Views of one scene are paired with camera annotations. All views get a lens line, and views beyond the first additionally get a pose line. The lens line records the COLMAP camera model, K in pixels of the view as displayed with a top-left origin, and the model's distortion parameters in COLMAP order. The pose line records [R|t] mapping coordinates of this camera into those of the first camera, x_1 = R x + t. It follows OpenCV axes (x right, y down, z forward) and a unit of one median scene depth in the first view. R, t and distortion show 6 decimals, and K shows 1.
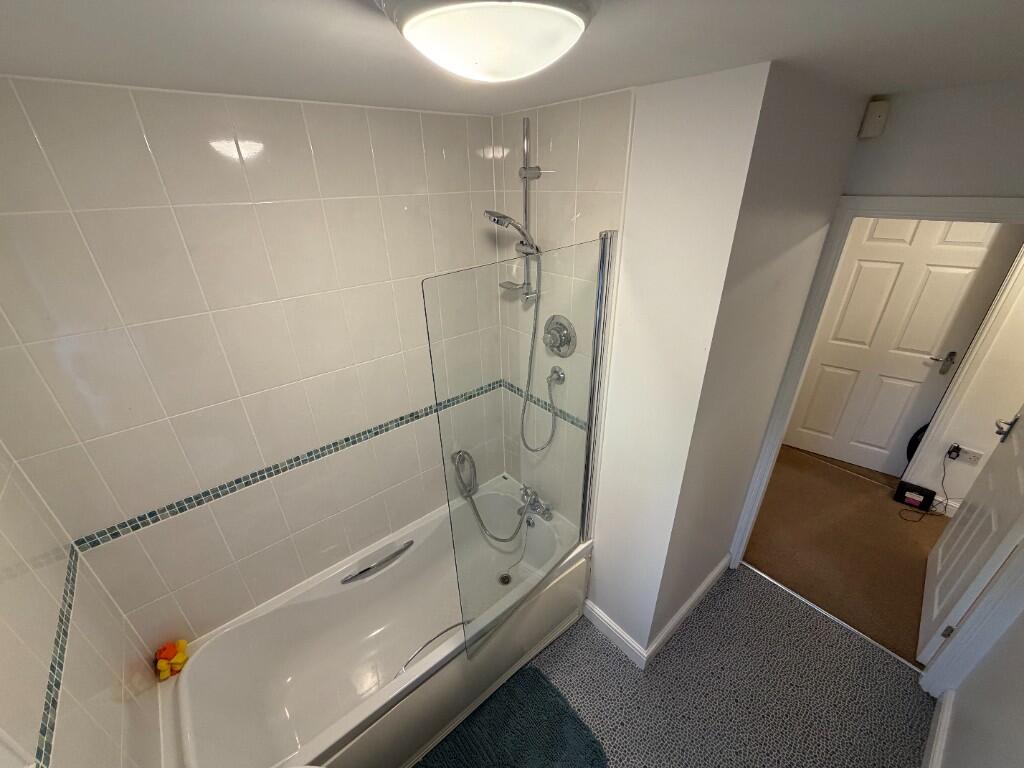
lens RADIAL K [[408.9, 0, 513.2], [0, 408.9, 379.4], [0, 0, 1]] dist [0.009104, -0.000402]
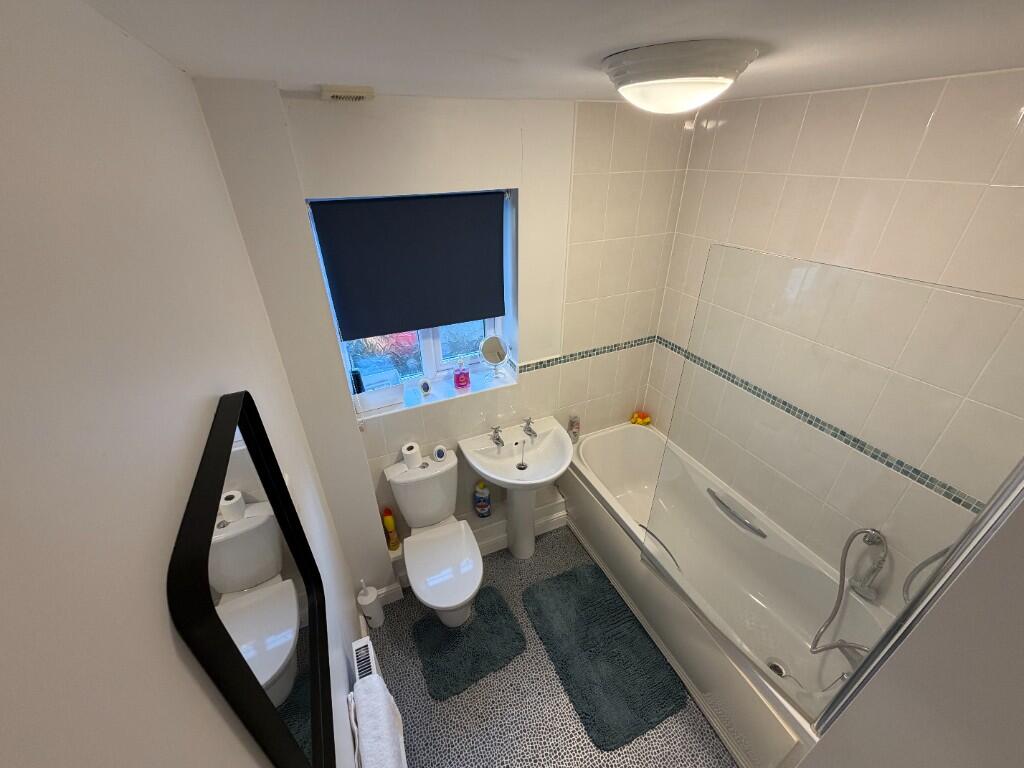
lens RADIAL K [[408.9, 0, 512.4], [0, 408.9, 384.8], [0, 0, 1]] dist [0.009104, -0.000402]
pose [[-0.259694, 0.510012, -0.820028, 0.649110], [-0.413521, 0.708639, 0.571692, -0.211038], [0.872674, 0.487564, 0.026871, 0.327511]]
